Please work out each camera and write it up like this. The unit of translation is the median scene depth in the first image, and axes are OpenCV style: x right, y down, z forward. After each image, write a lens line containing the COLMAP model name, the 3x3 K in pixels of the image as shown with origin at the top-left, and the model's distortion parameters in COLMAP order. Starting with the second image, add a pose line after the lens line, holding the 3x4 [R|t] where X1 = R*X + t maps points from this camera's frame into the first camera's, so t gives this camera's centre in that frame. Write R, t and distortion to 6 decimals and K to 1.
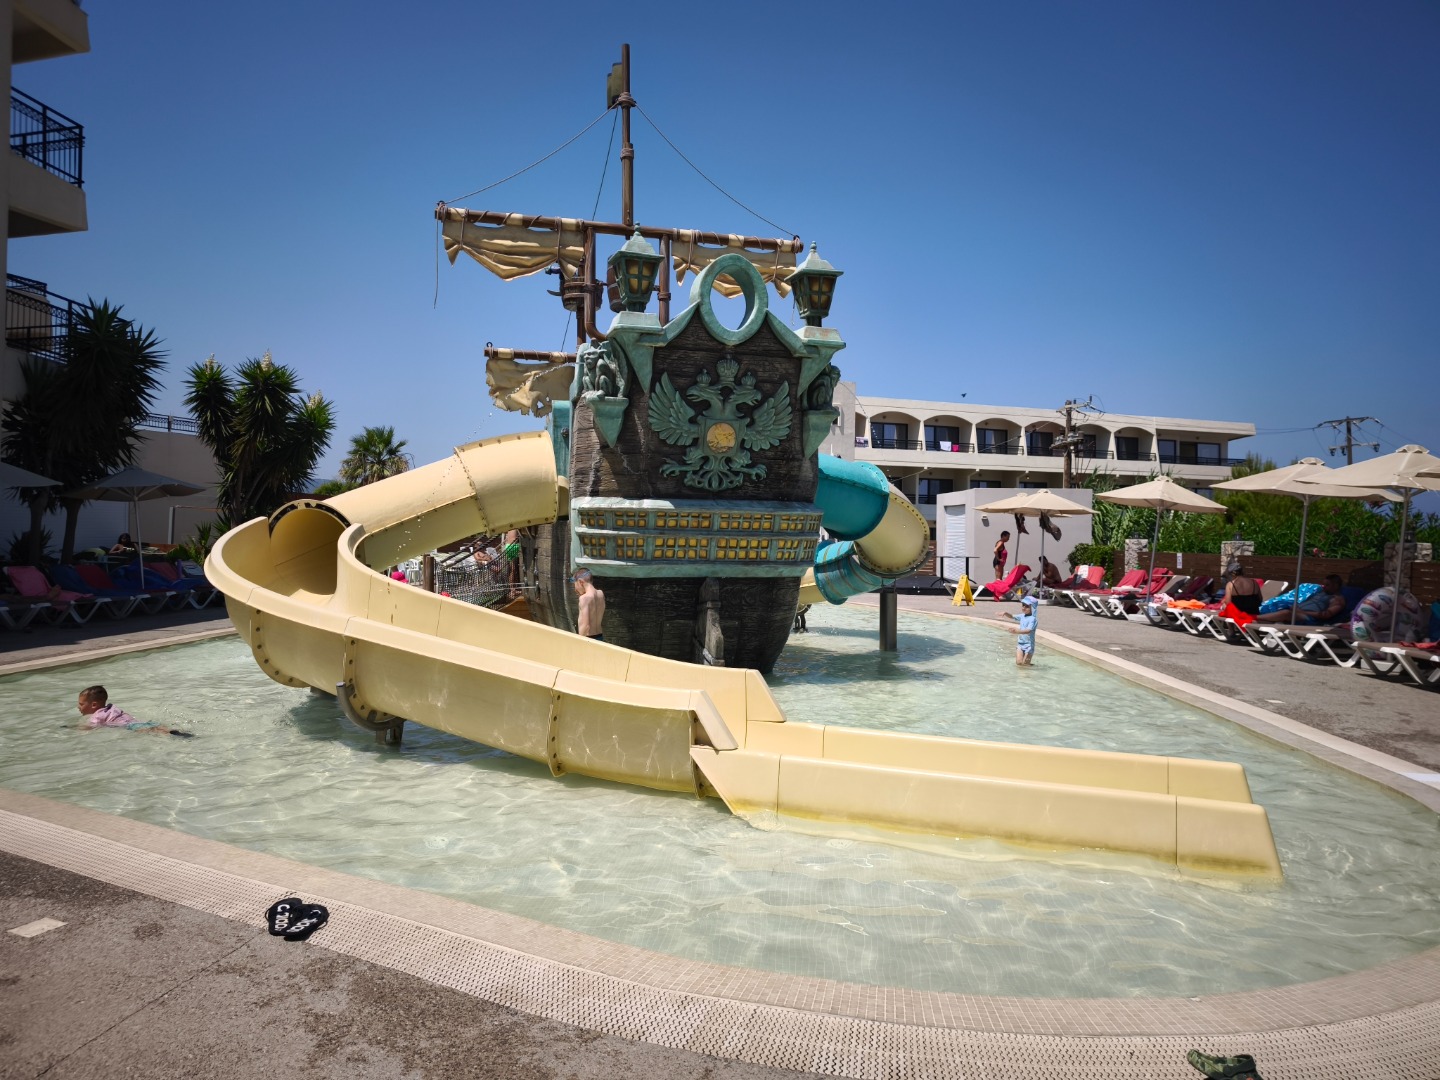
lens RADIAL K [[999.9, 0, 718.0], [0, 999.9, 539.8], [0, 0, 1]] dist [0.014951, 0.000486]
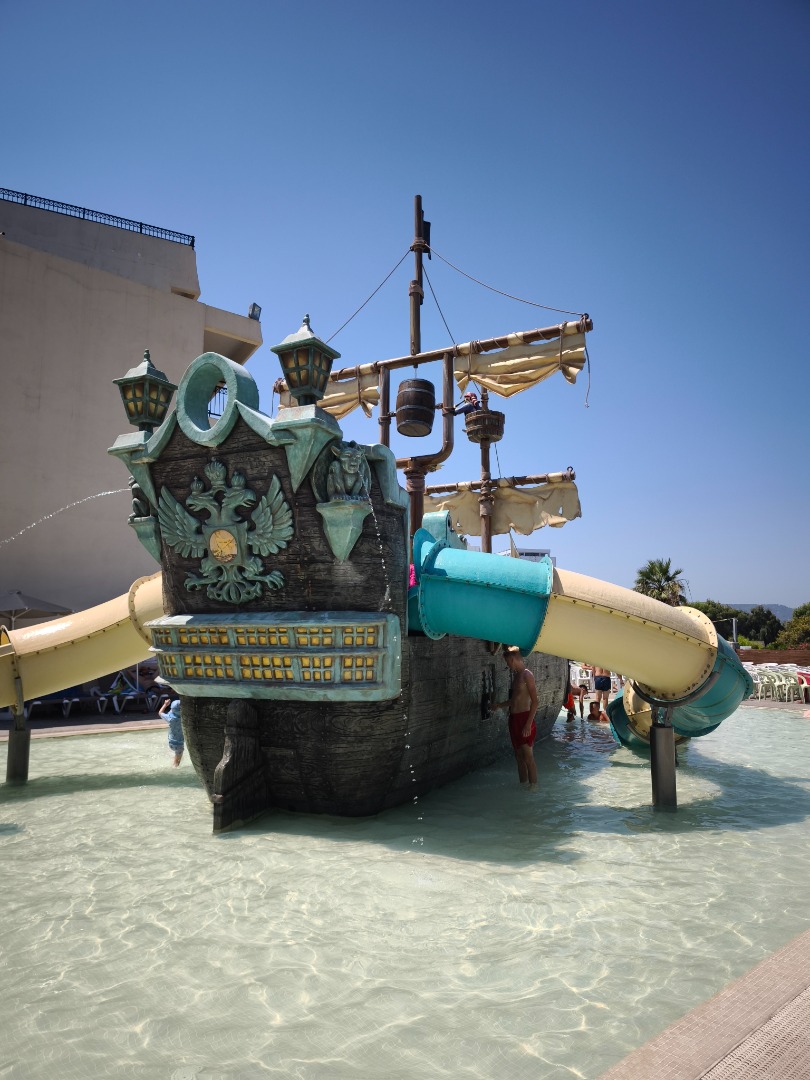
lens RADIAL K [[750.0, 0, 405.2], [0, 750.0, 540.1], [0, 0, 1]] dist [0.014951, 0.000486]
pose [[0.710254, -0.105896, -0.695935, 0.593859], [0.004566, 0.989293, -0.145874, -0.005066], [0.703931, 0.100430, 0.703133, 0.615744]]
